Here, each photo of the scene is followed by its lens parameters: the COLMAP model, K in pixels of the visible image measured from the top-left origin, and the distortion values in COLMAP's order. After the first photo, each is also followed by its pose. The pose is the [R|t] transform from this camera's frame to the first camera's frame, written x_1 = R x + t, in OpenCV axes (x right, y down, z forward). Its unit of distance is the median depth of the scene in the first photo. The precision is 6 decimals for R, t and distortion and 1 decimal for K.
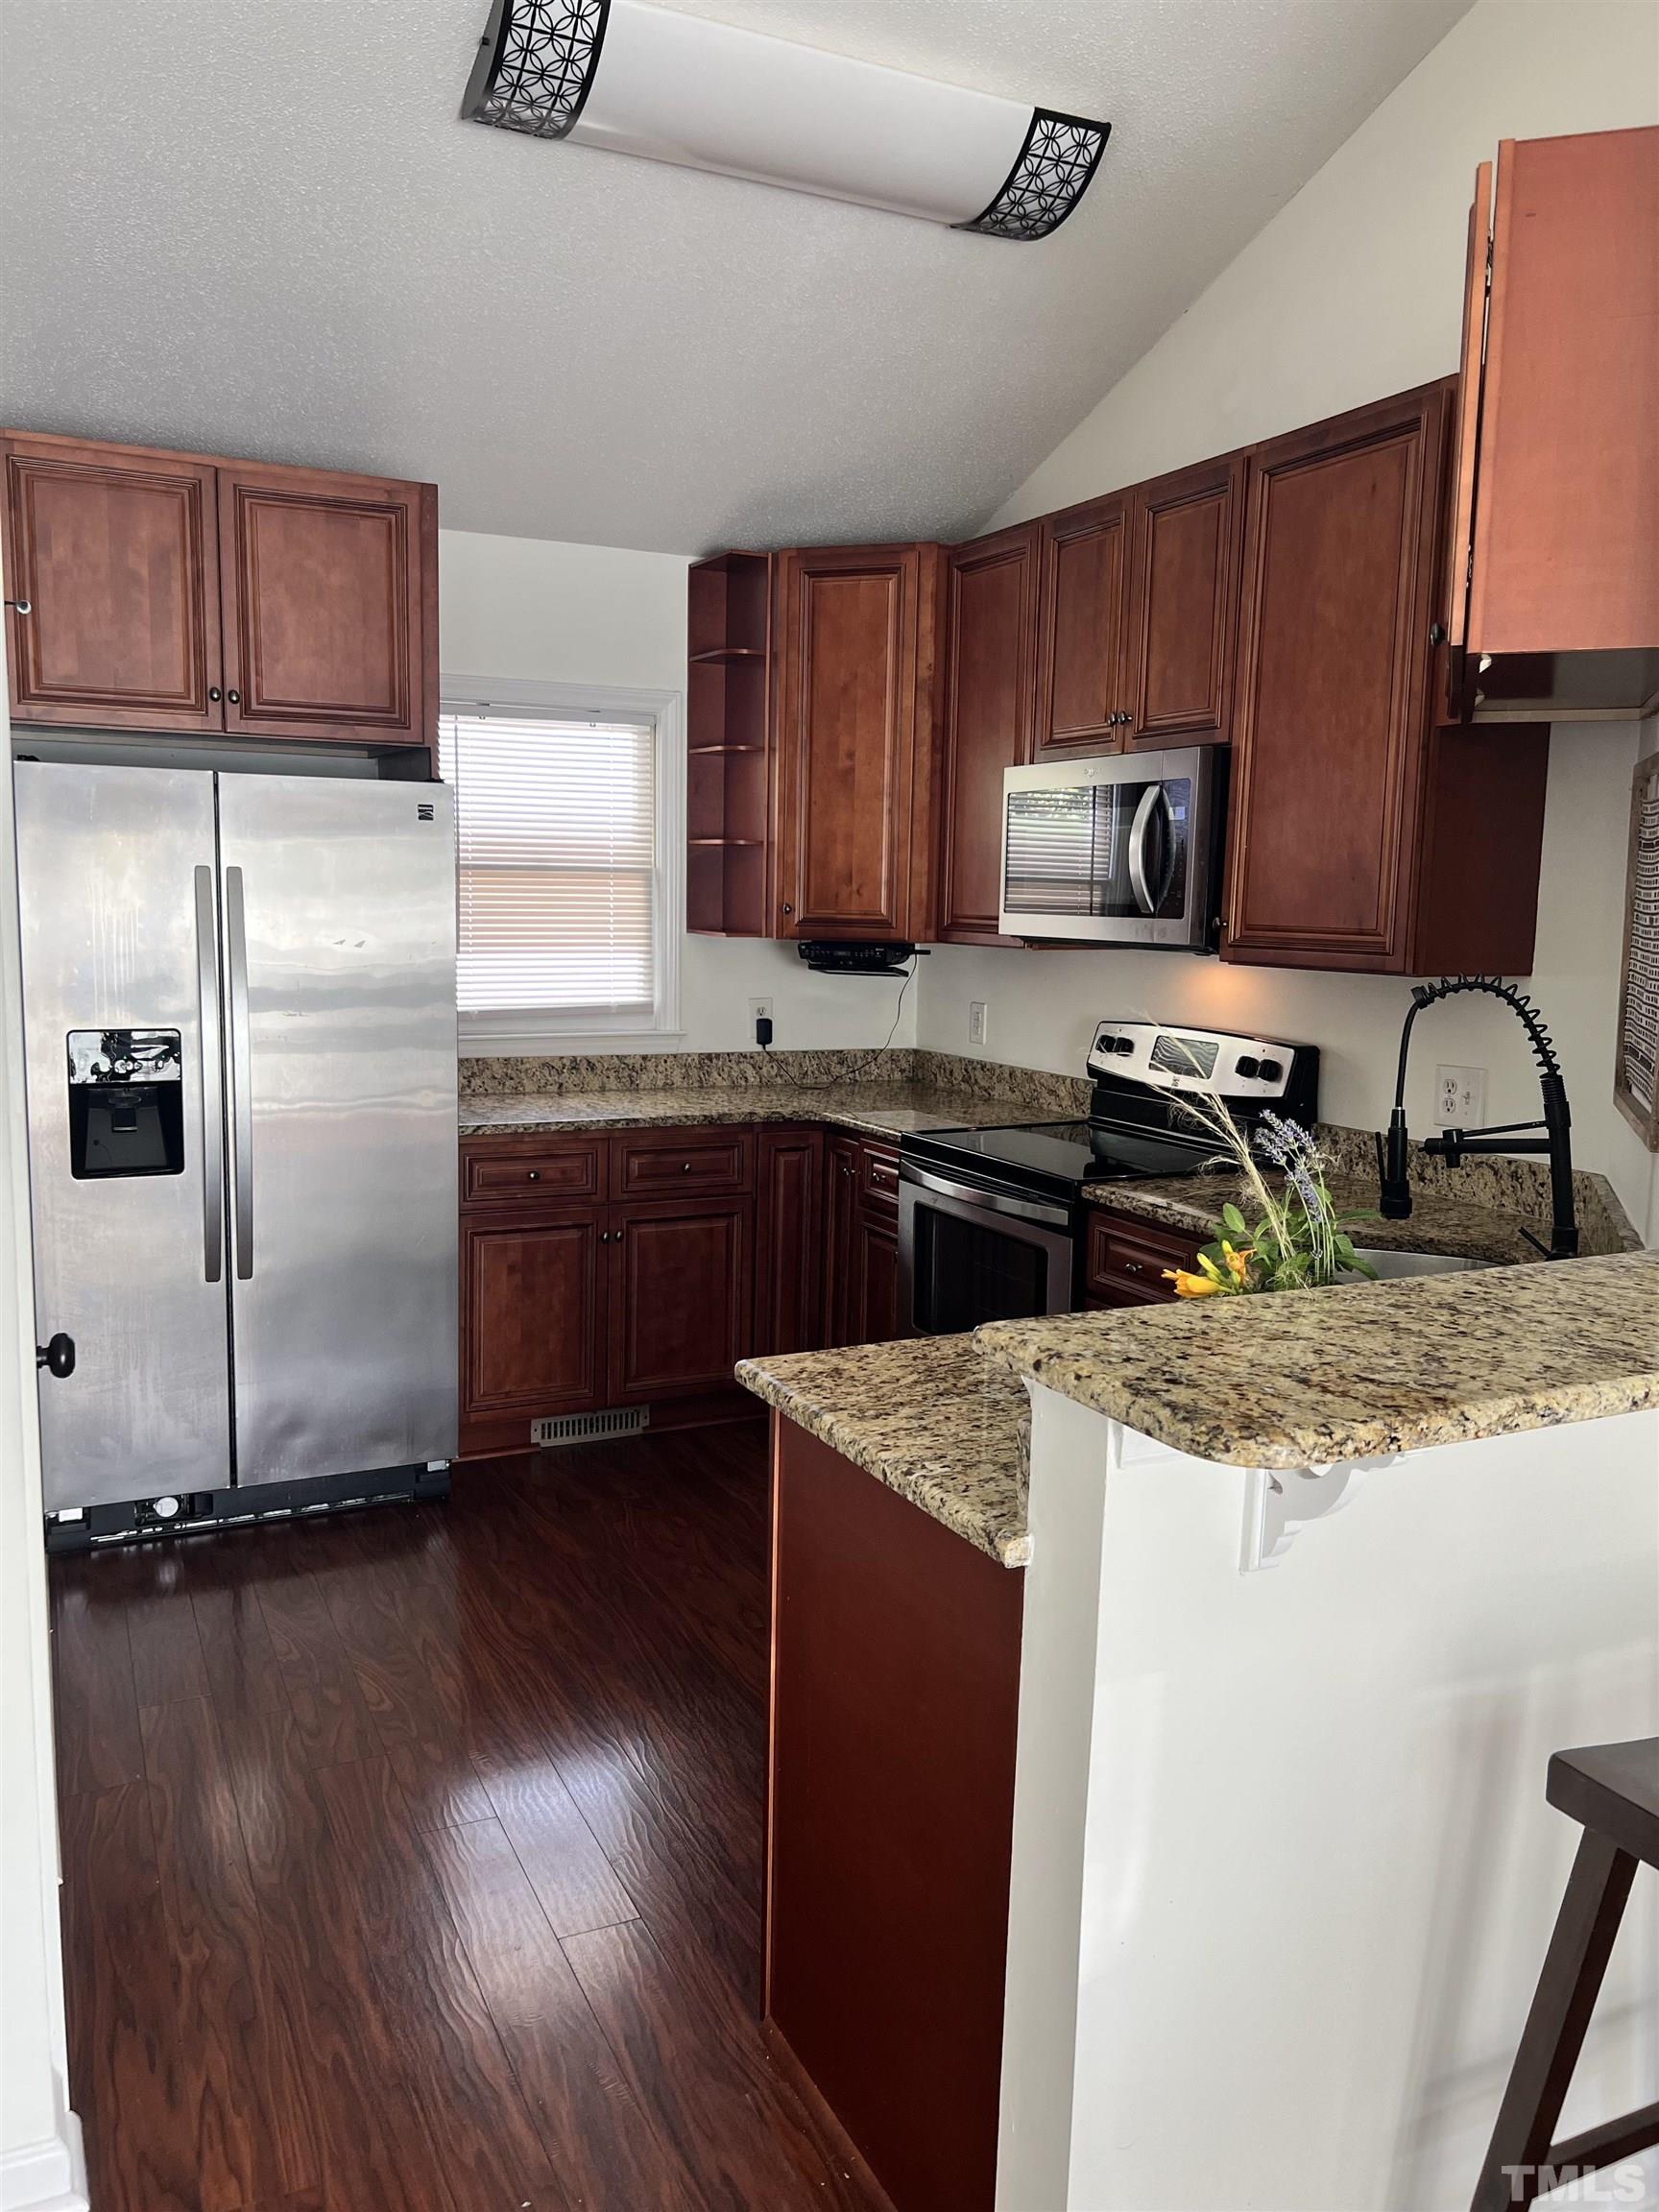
lens RADIAL K [[1668.7, 0, 838.8], [0, 1668.7, 1127.9], [0, 0, 1]] dist [0.065693, -0.080543]
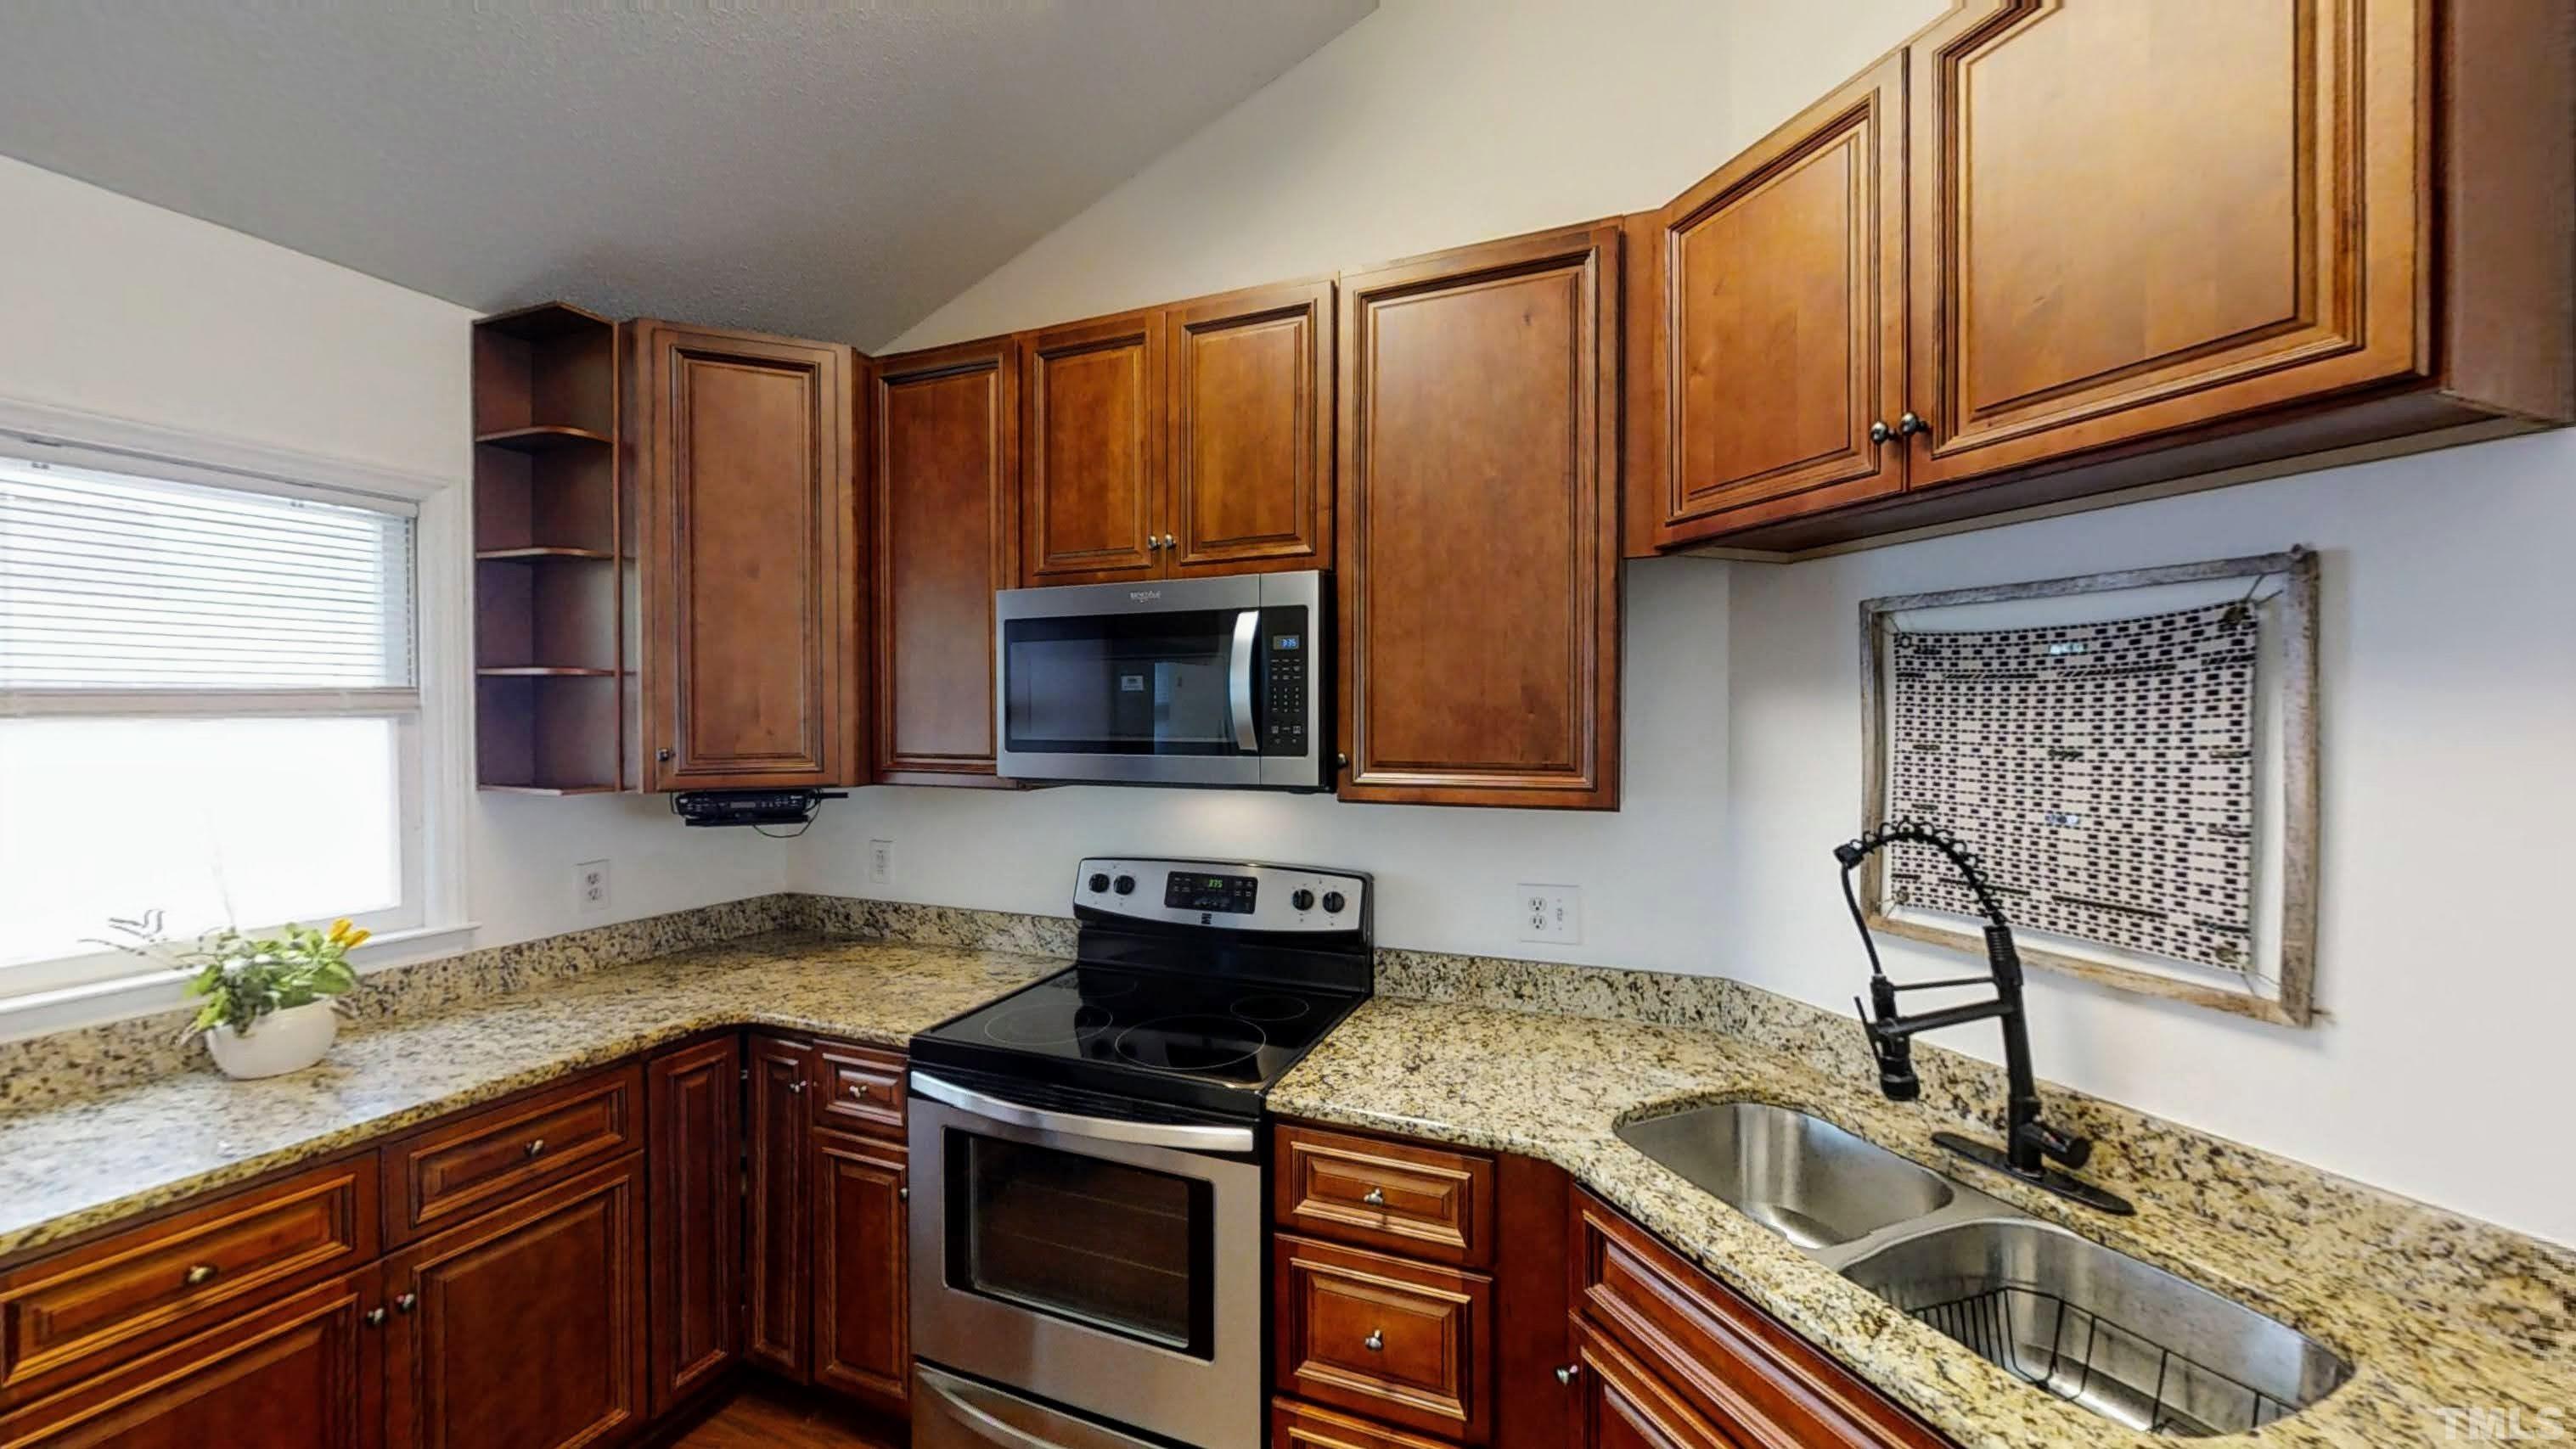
lens RADIAL K [[948.7, 0, 1287.1], [0, 948.7, 728.9], [0, 0, 1]] dist [0.001286, 0.000000]
pose [[0.750335, -0.029802, 0.660386, -0.125191], [0.108827, 0.990922, -0.078931, -0.089761], [-0.652039, 0.131092, 0.746767, 0.556693]]
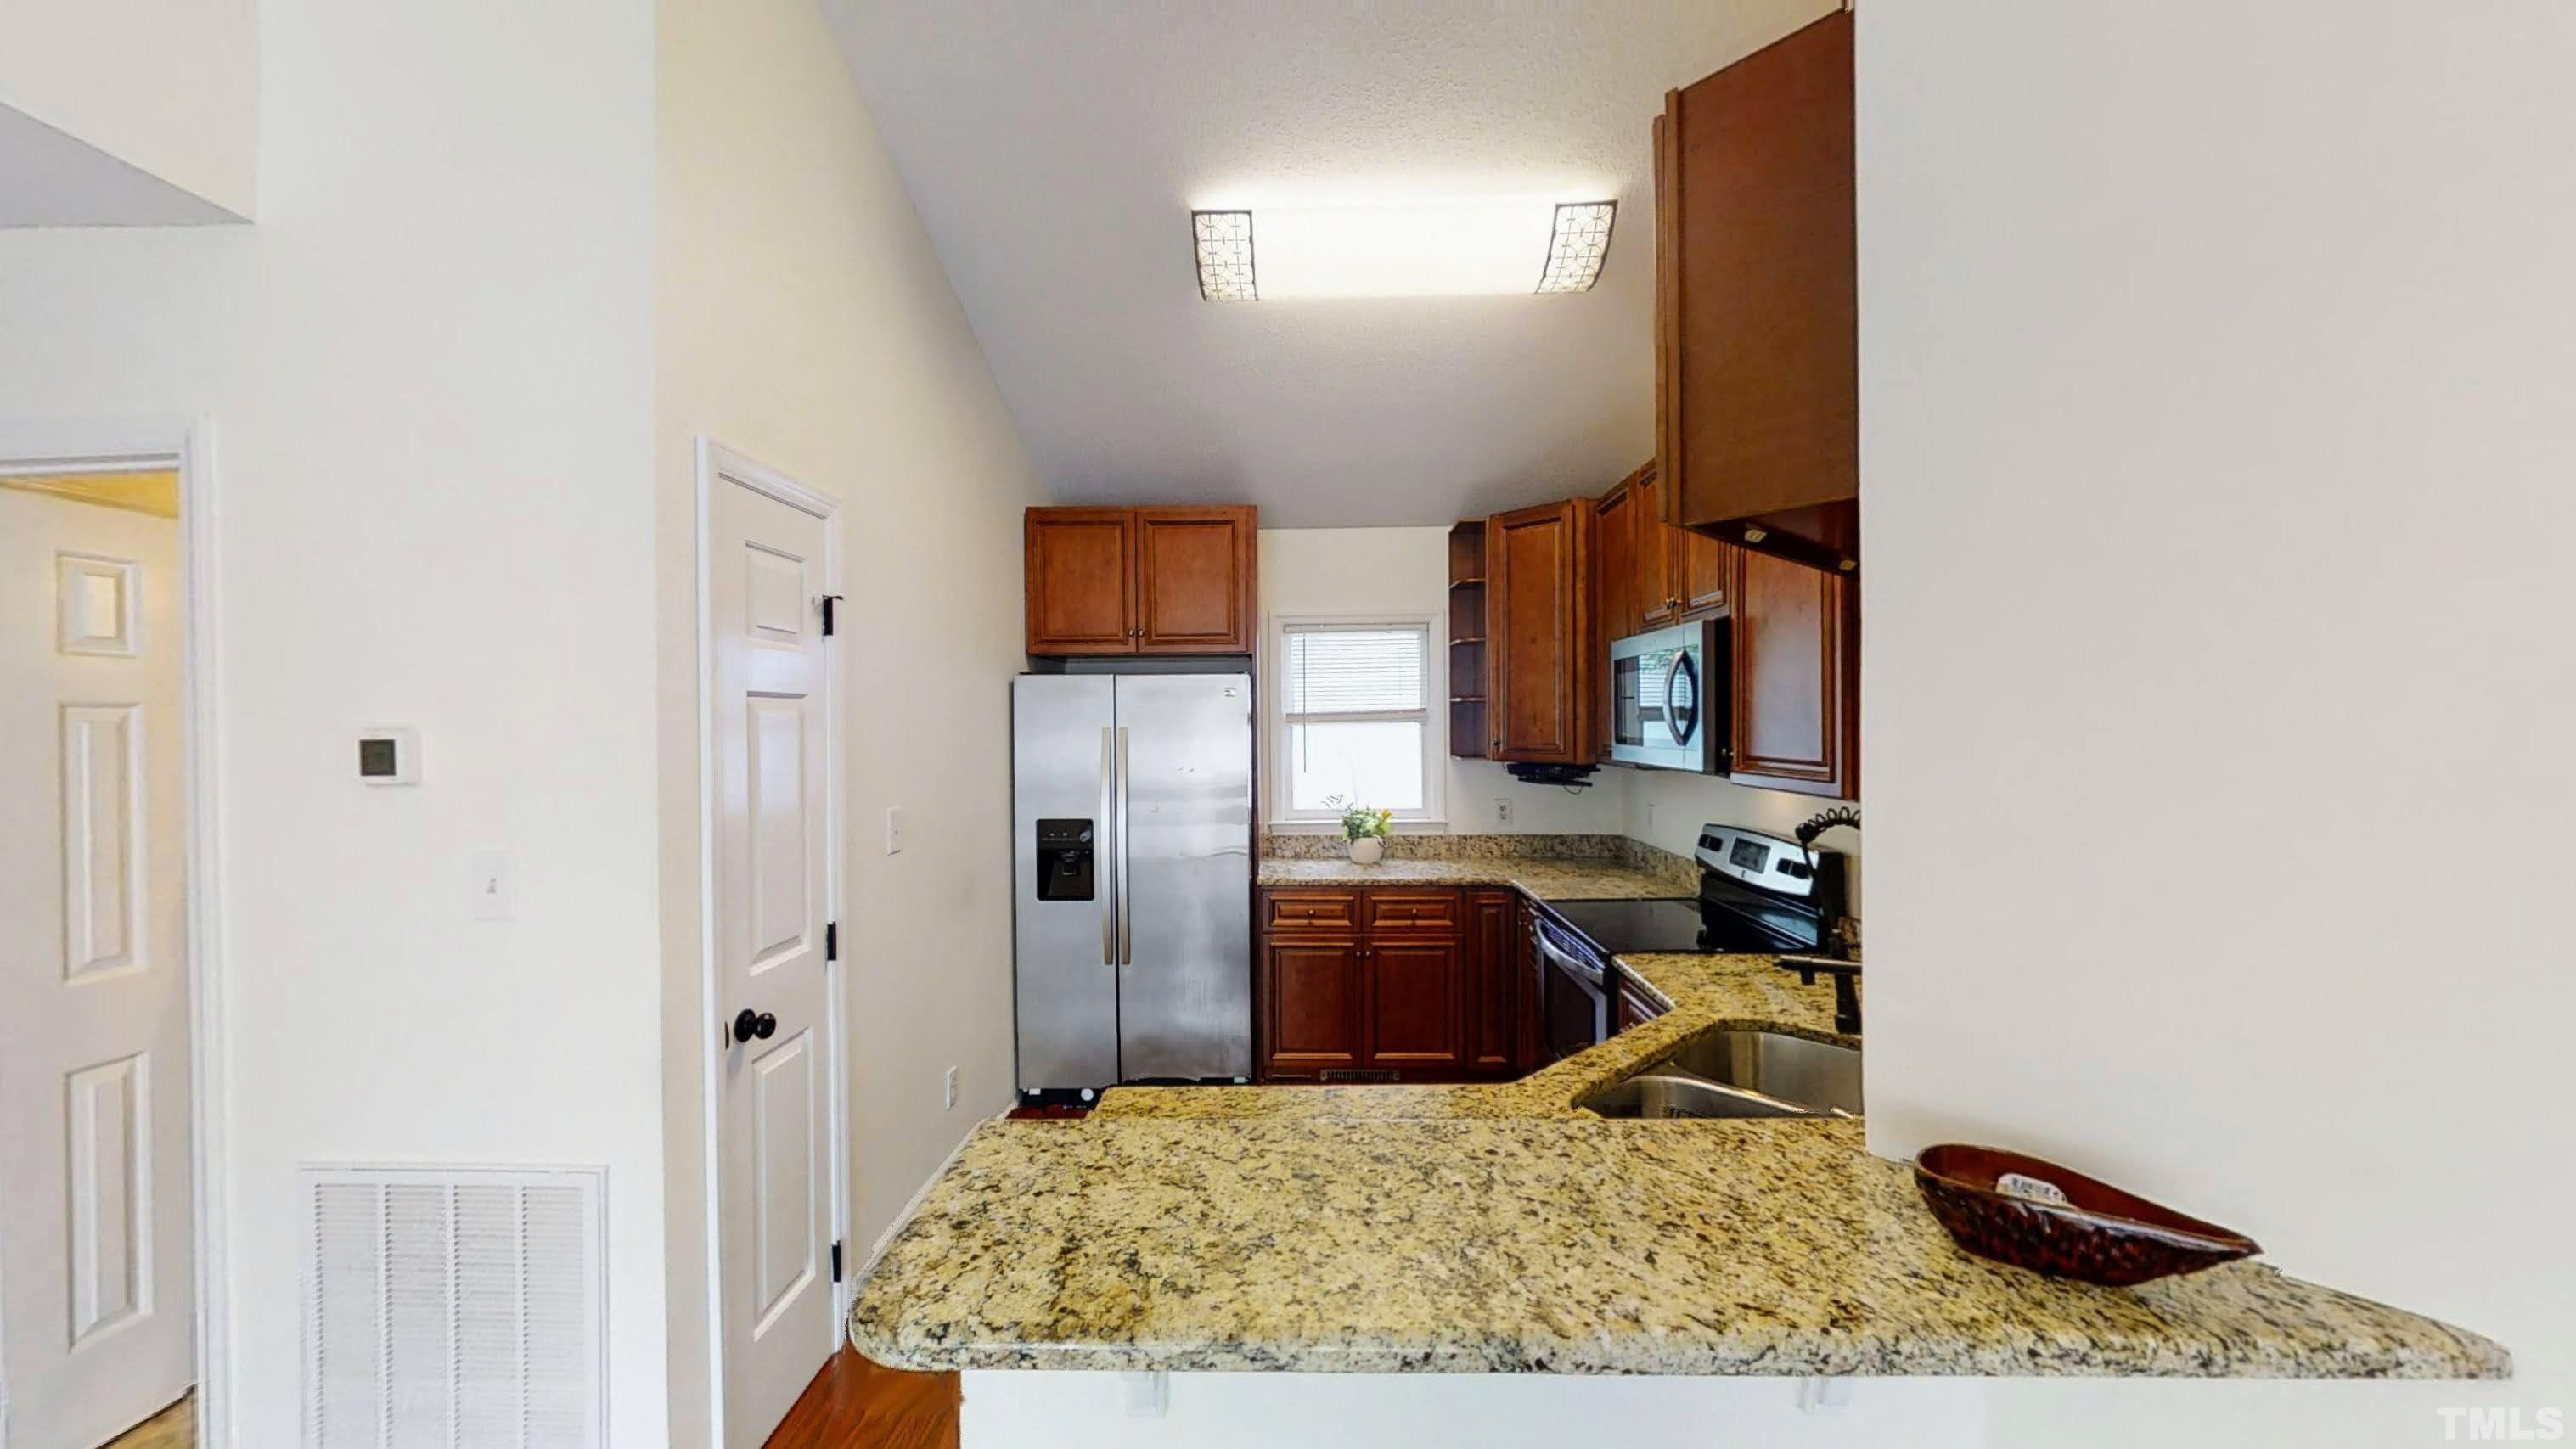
lens RADIAL K [[948.7, 0, 1287.1], [0, 948.7, 728.9], [0, 0, 1]] dist [0.001286, 0.000000]
pose [[0.885003, -0.022836, -0.465025, 0.237395], [-0.040309, 0.991288, -0.125391, -0.032657], [0.463837, 0.129716, 0.876372, 0.189120]]
